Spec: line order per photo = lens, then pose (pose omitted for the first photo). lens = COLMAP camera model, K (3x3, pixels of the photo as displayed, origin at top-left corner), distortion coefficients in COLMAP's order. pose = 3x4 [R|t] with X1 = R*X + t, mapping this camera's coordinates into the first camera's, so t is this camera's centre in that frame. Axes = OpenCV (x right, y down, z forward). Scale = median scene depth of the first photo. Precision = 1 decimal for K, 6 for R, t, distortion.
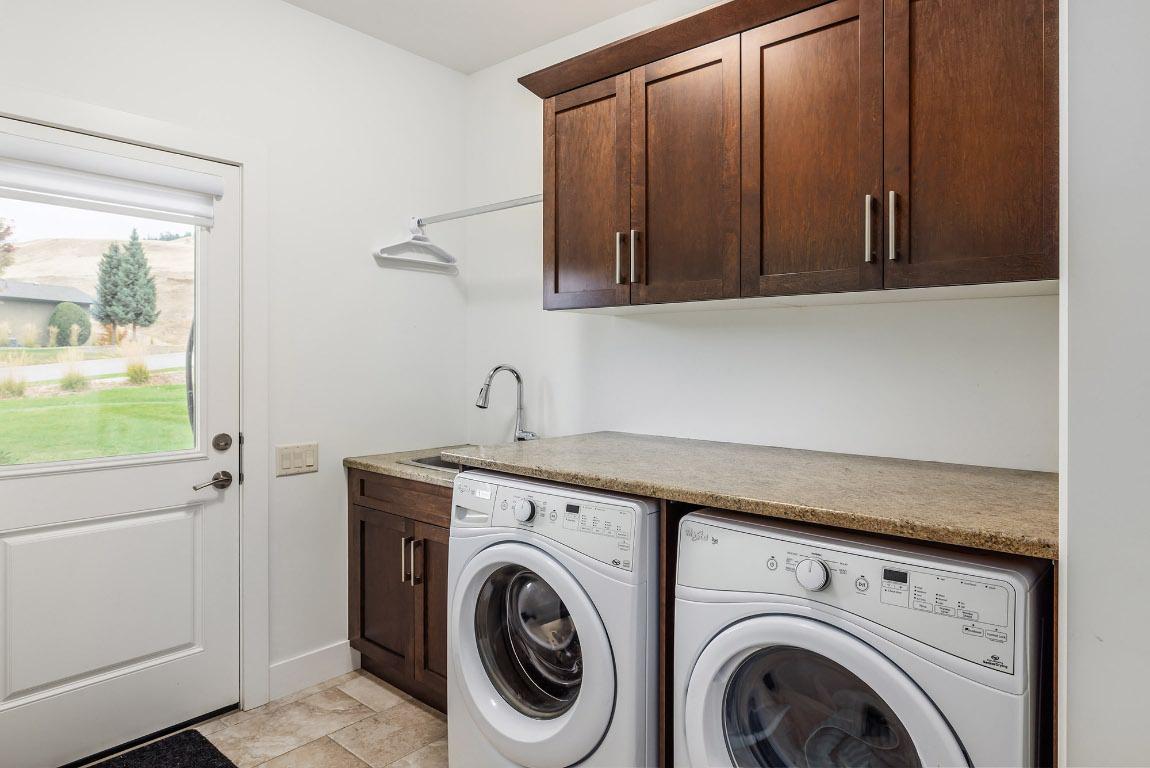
lens RADIAL K [[674.2, 0, 566.9], [0, 674.2, 372.3], [0, 0, 1]] dist [0.000385, -0.000488]
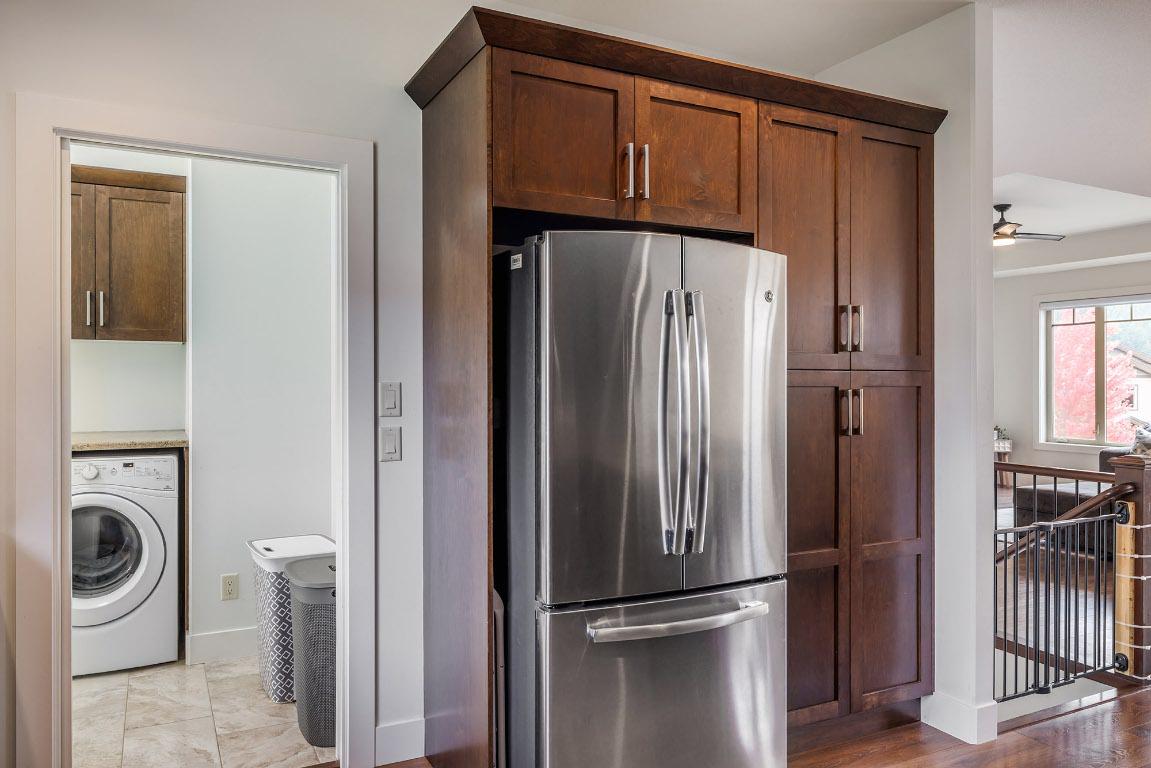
lens RADIAL K [[807.1, 0, 575.5], [0, 807.1, 384.0], [0, 0, 1]] dist [0.003985, 0.002950]
pose [[0.376886, -0.002073, 0.926257, -1.505707], [0.004638, 0.999989, 0.000351, 0.013246], [-0.926248, 0.004164, 0.376892, -1.498830]]
